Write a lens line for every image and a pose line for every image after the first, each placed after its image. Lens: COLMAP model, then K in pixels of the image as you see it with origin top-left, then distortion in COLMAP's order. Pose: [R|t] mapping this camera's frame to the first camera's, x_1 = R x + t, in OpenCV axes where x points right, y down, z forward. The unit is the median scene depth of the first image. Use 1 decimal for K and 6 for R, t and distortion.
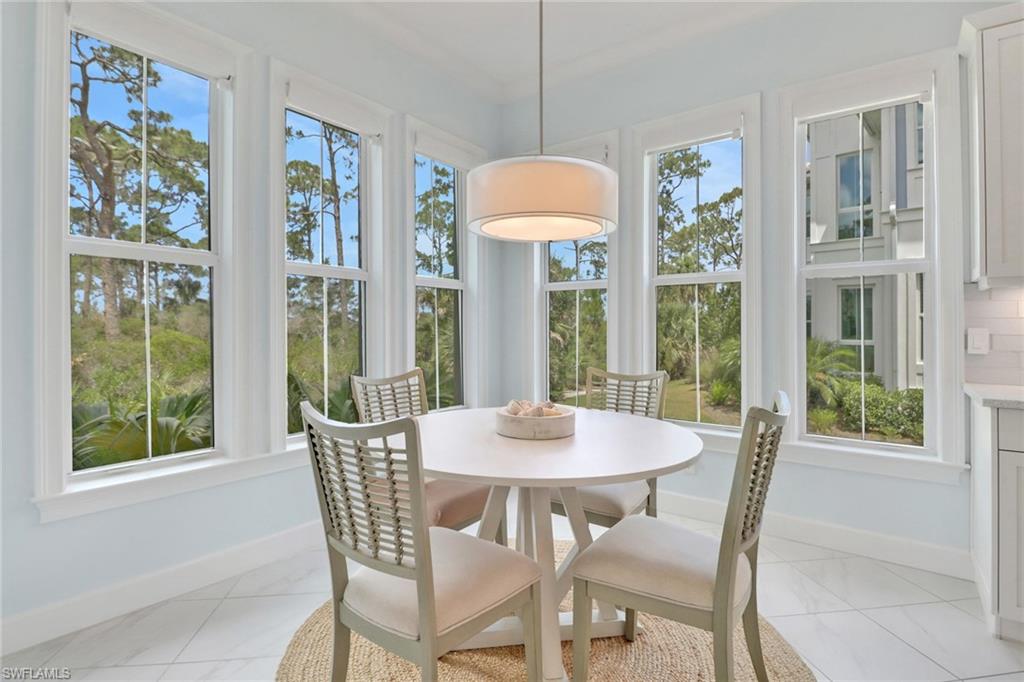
lens RADIAL K [[520.6, 0, 478.0], [0, 520.6, 329.7], [0, 0, 1]] dist [-0.000802, -0.003790]
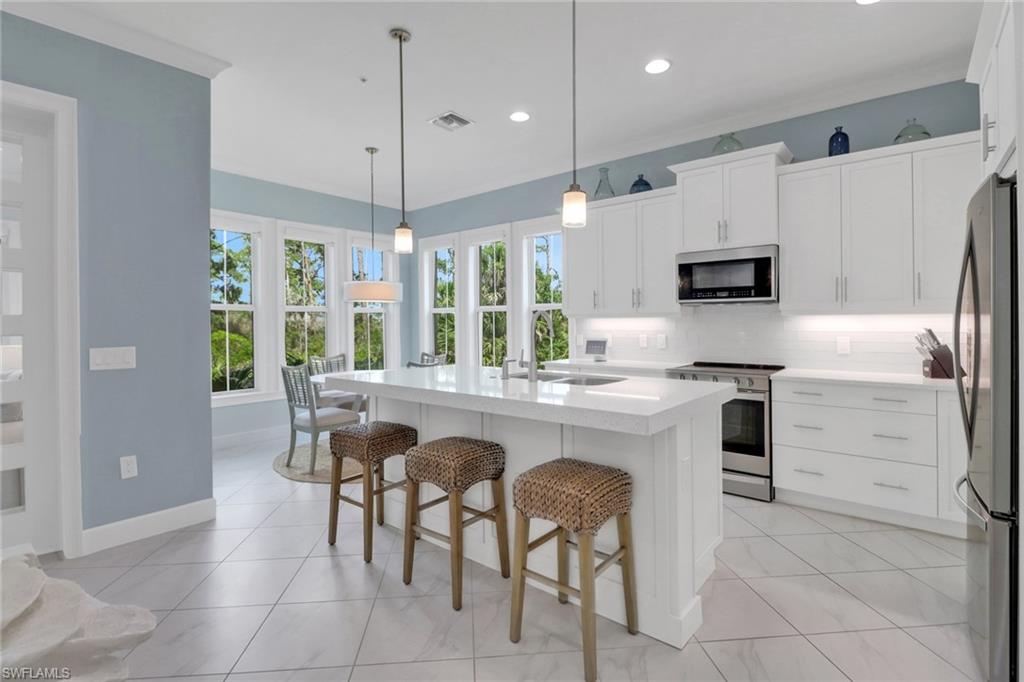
lens RADIAL K [[486.4, 0, 498.0], [0, 486.4, 323.8], [0, 0, 1]] dist [-0.005339, -0.003791]
pose [[0.999947, -0.009684, -0.003554, 0.617659], [0.009684, 0.999953, 0.000038, -0.054878], [0.003553, -0.000072, 0.999994, -1.220696]]
